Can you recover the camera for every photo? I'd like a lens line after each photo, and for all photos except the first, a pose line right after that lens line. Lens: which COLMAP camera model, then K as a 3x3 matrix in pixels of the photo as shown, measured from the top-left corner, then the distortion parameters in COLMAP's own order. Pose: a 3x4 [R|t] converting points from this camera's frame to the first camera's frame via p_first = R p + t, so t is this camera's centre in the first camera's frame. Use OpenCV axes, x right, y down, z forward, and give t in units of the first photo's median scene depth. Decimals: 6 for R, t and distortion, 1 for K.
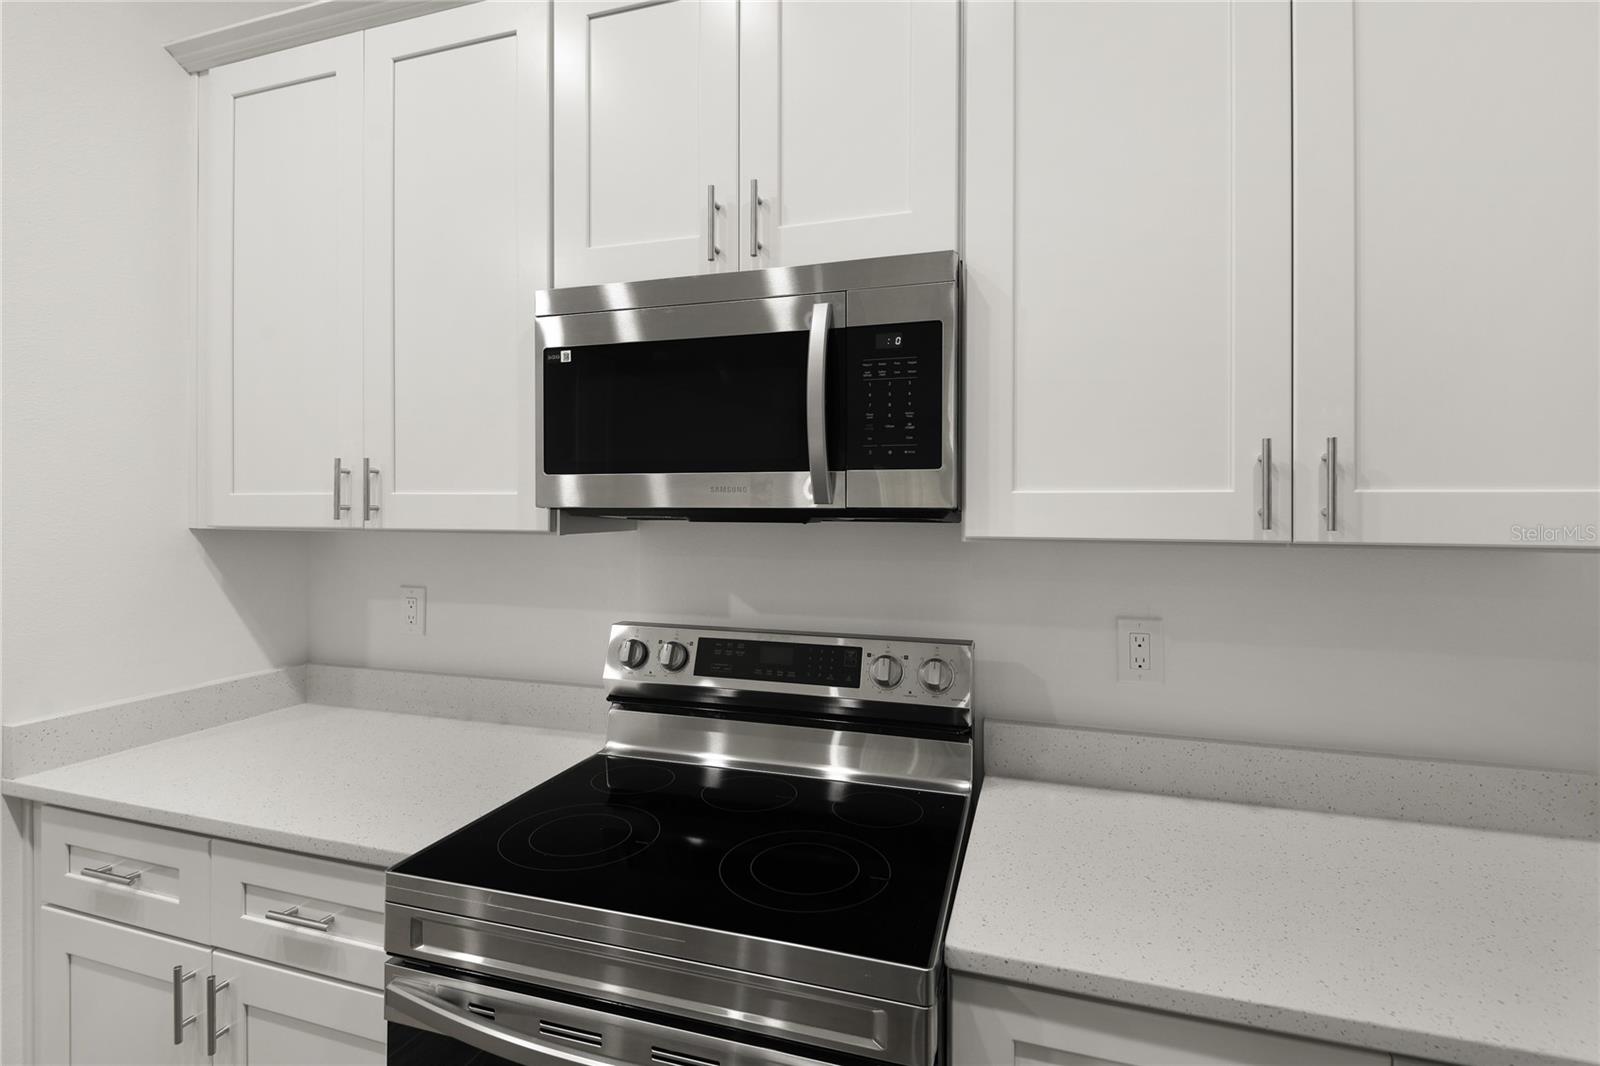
lens RADIAL K [[768.1, 0, 801.1], [0, 768.1, 504.4], [0, 0, 1]] dist [0.000605, -0.000478]
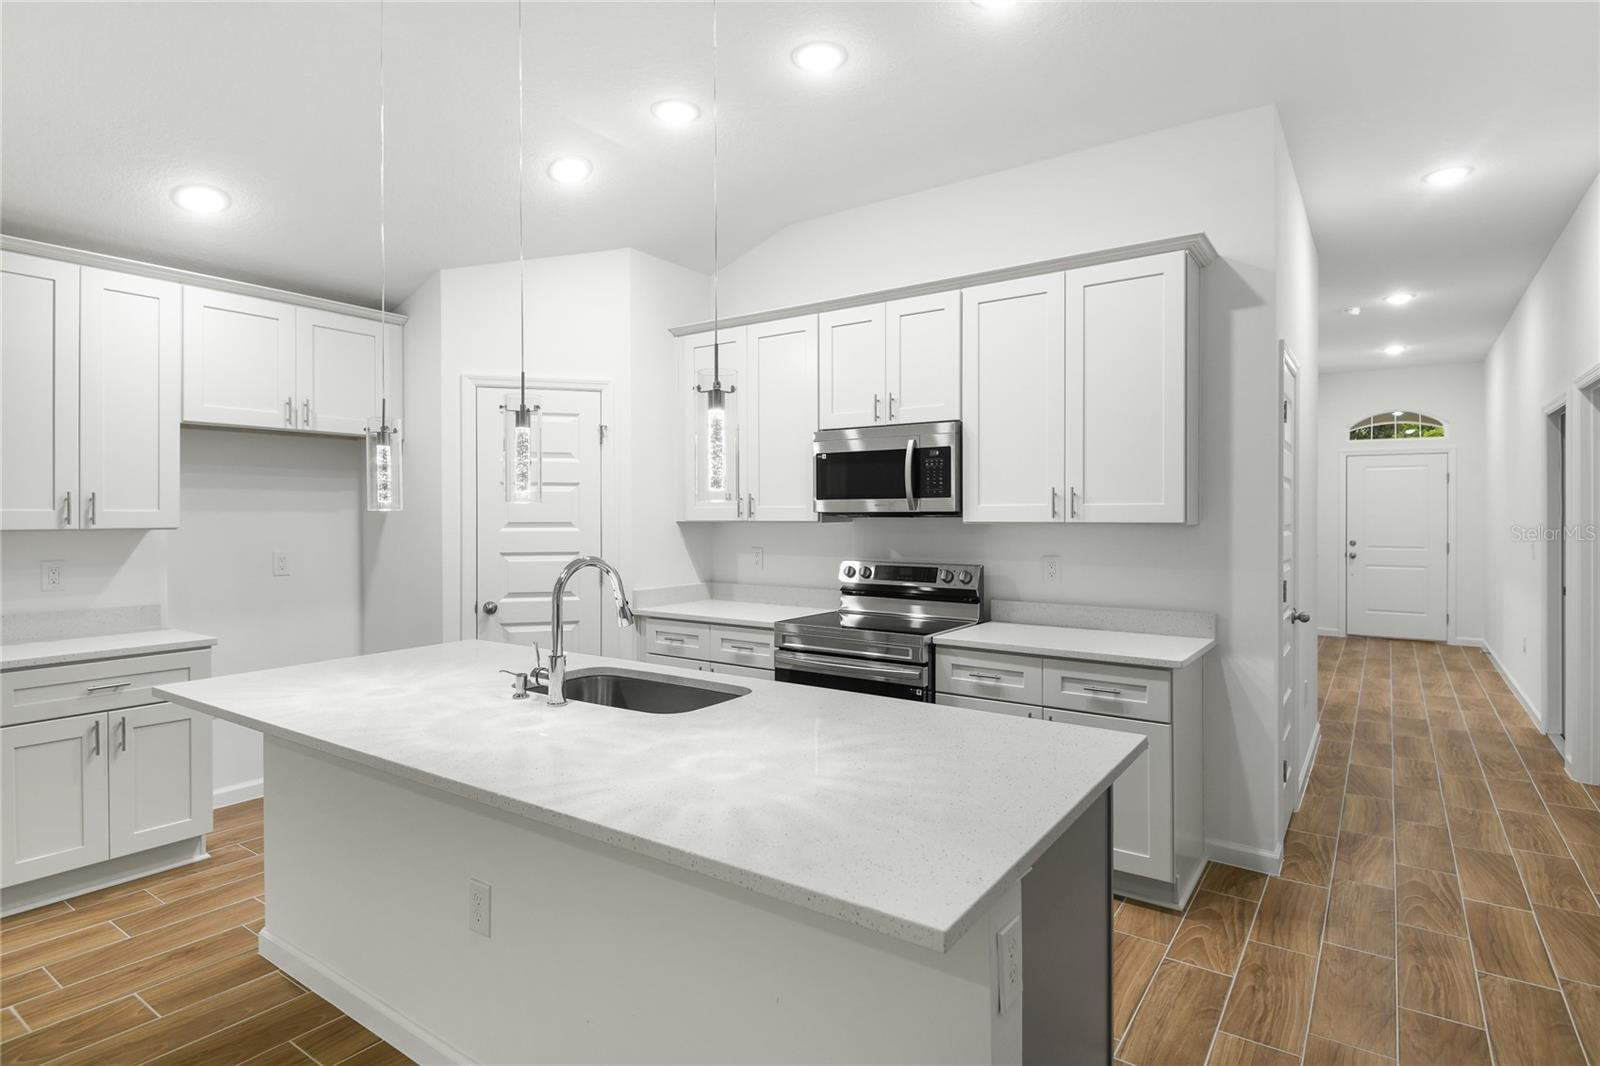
lens RADIAL K [[856.5, 0, 800.0], [0, 856.5, 533.0], [0, 0, 1]] dist [0.000642, -0.000644]
pose [[0.955030, 0.000756, -0.296509, 0.496820], [0.007271, 0.999636, 0.025969, -0.001061], [0.296421, -0.026958, 0.954677, -1.867861]]
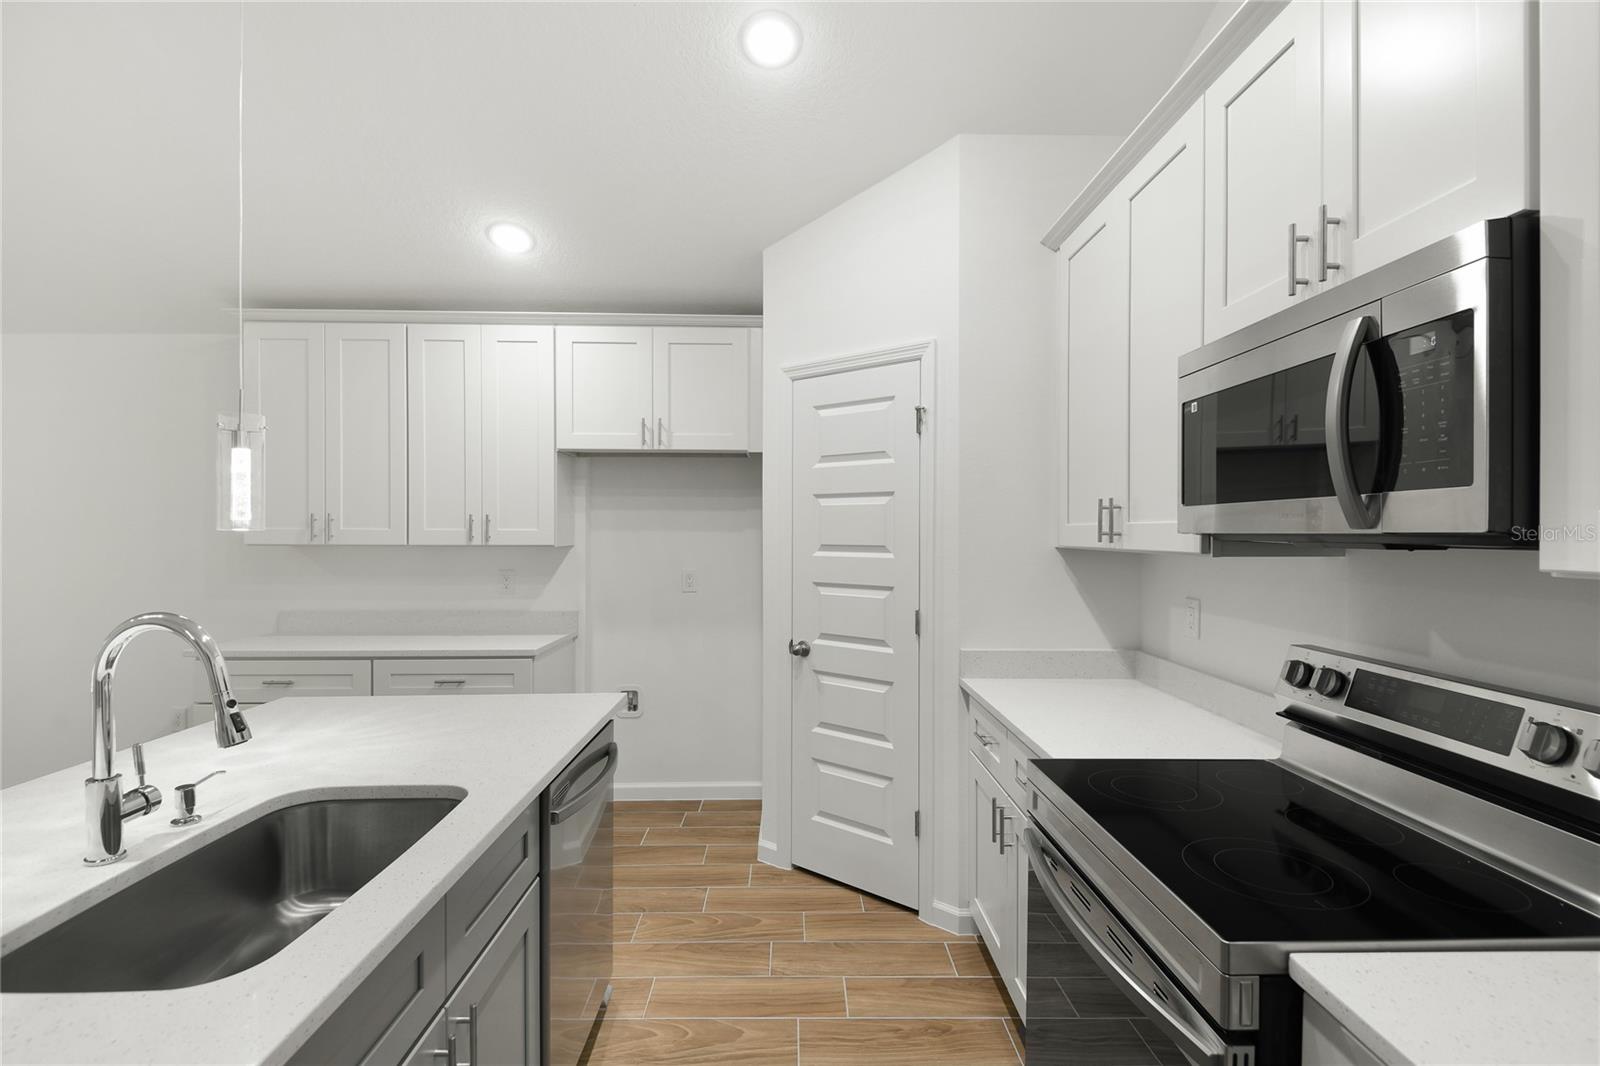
lens RADIAL K [[756.8, 0, 800.0], [0, 756.8, 533.0], [0, 0, 1]] dist [0.034141, -0.000144]
pose [[0.317150, -0.002020, -0.948373, 0.620645], [0.005183, 0.999986, -0.000397, 0.000741], [0.948361, -0.004789, 0.317157, 0.037102]]
